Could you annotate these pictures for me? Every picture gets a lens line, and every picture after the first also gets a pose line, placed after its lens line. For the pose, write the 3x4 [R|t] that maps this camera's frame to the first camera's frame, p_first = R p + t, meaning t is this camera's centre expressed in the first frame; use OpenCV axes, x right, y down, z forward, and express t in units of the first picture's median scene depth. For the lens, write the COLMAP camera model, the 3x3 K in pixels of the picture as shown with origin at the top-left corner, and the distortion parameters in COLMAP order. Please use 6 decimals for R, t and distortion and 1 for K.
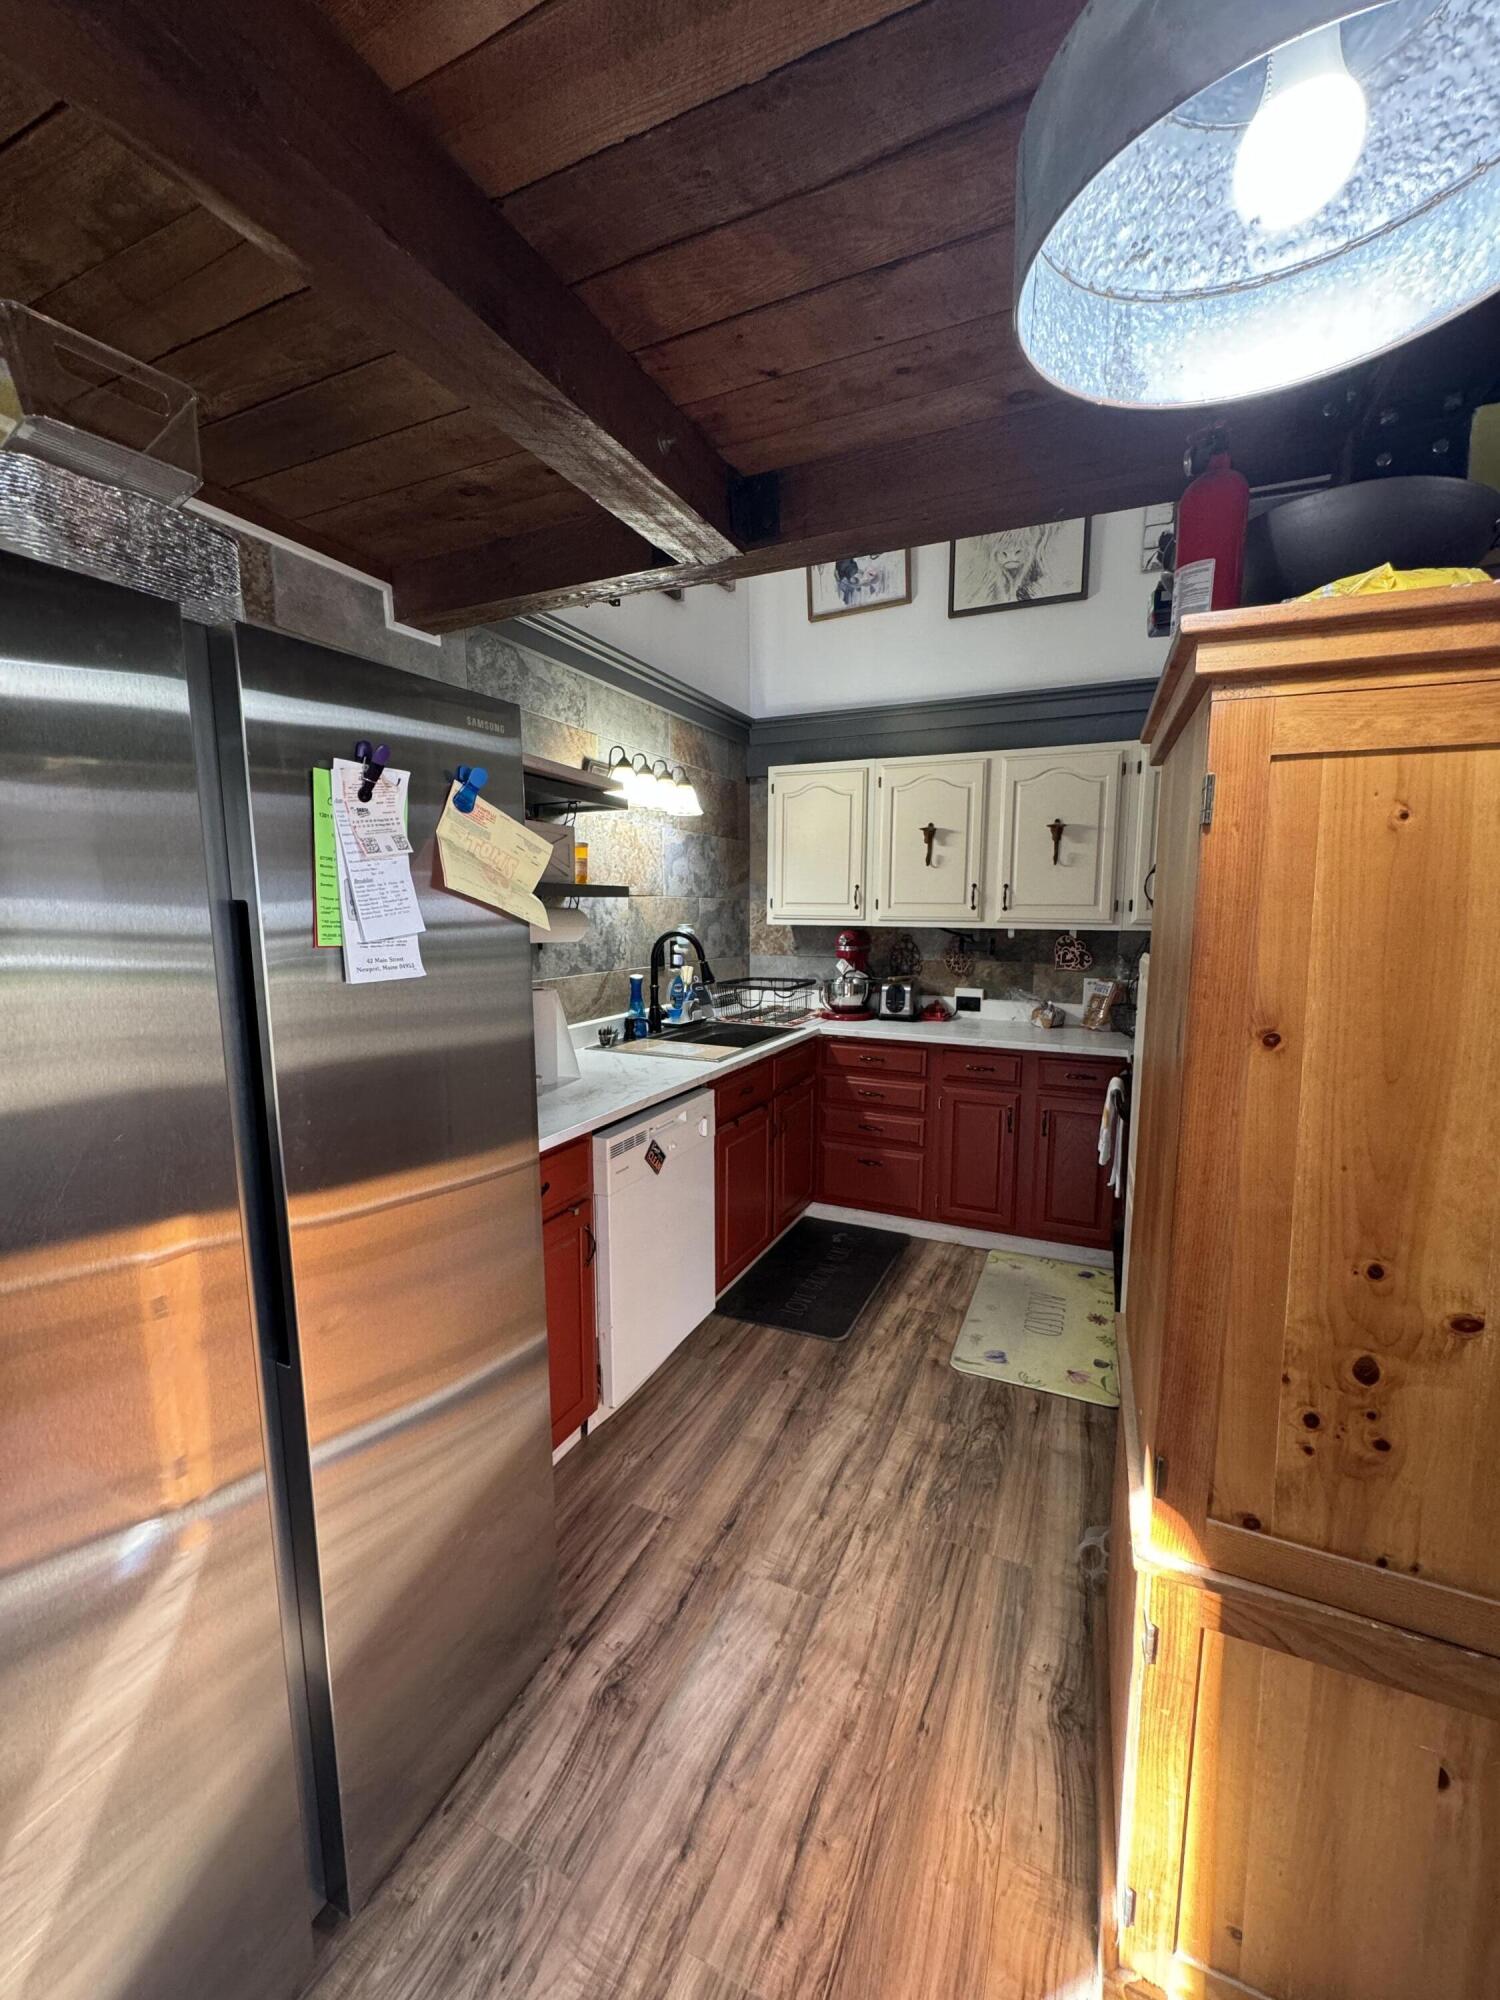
lens RADIAL K [[805.8, 0, 743.9], [0, 805.8, 1009.1], [0, 0, 1]] dist [-0.004075, 0.000085]
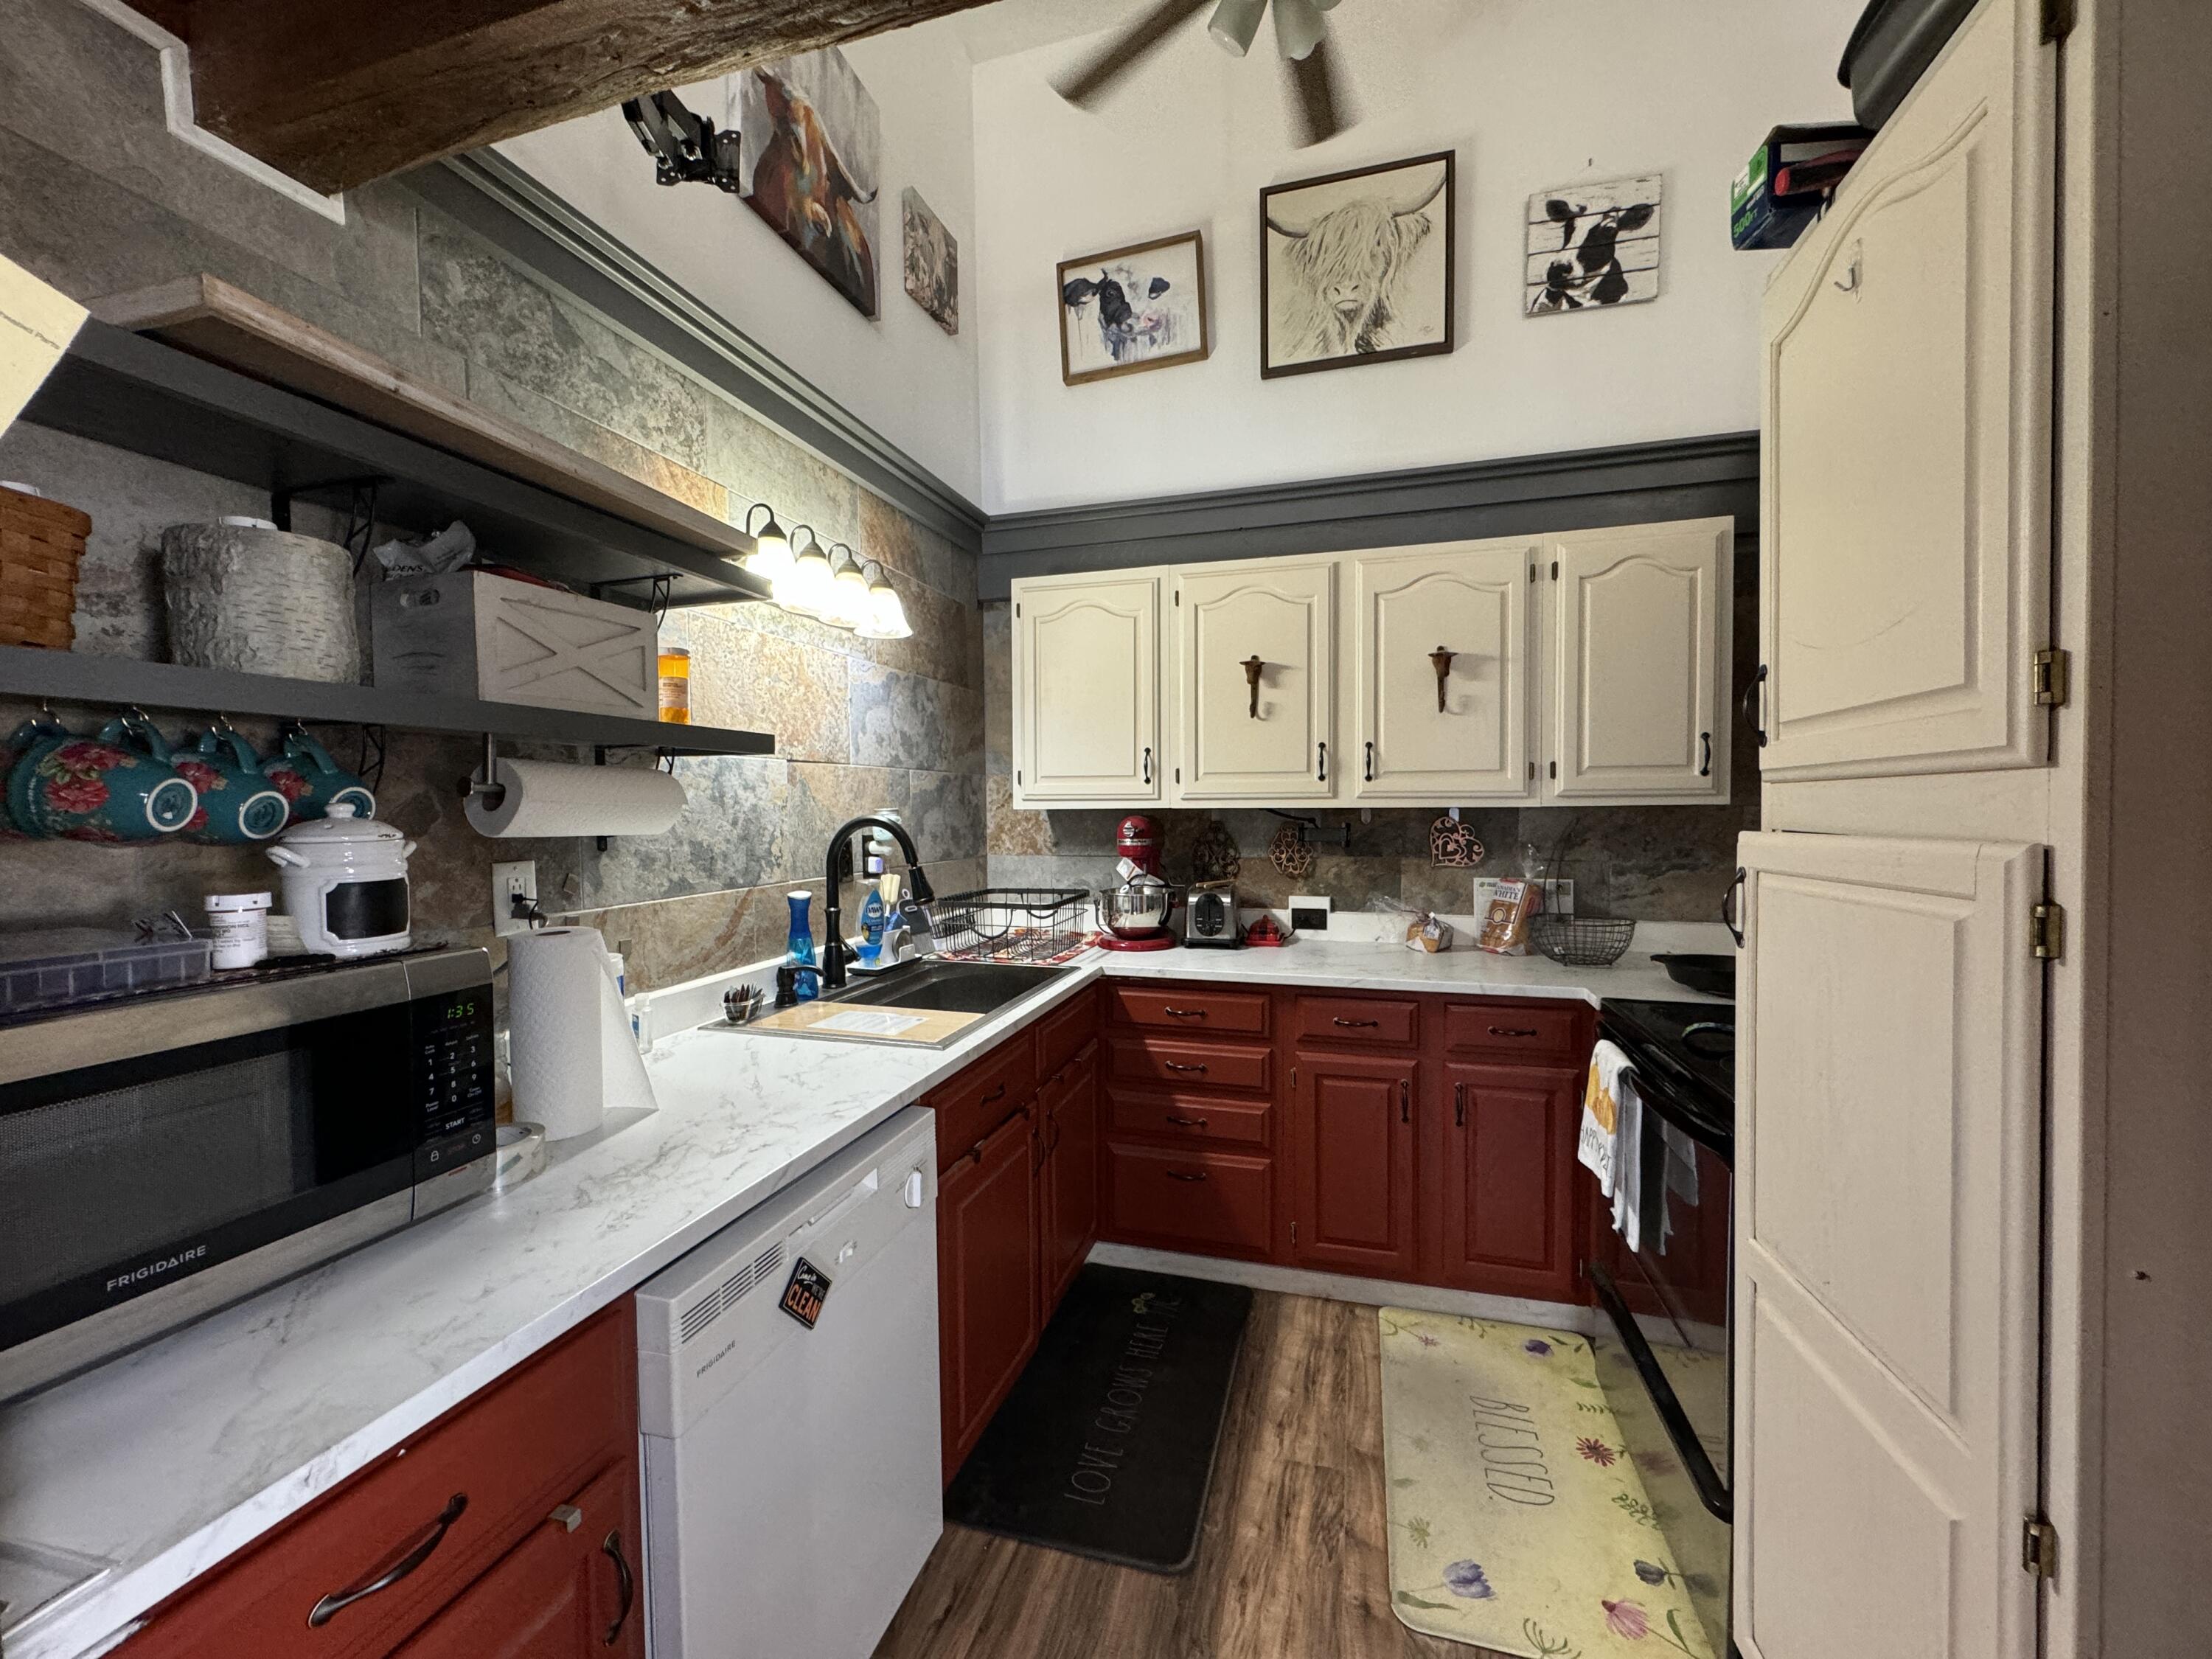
lens RADIAL K [[891.3, 0, 1100.0], [0, 891.3, 830.3], [0, 0, 1]] dist [-0.004075, 0.000085]
pose [[0.989519, -0.017239, 0.143367, -0.007998], [0.031075, 0.995008, -0.094831, -0.017493], [-0.141016, 0.098293, 0.985116, 0.304627]]
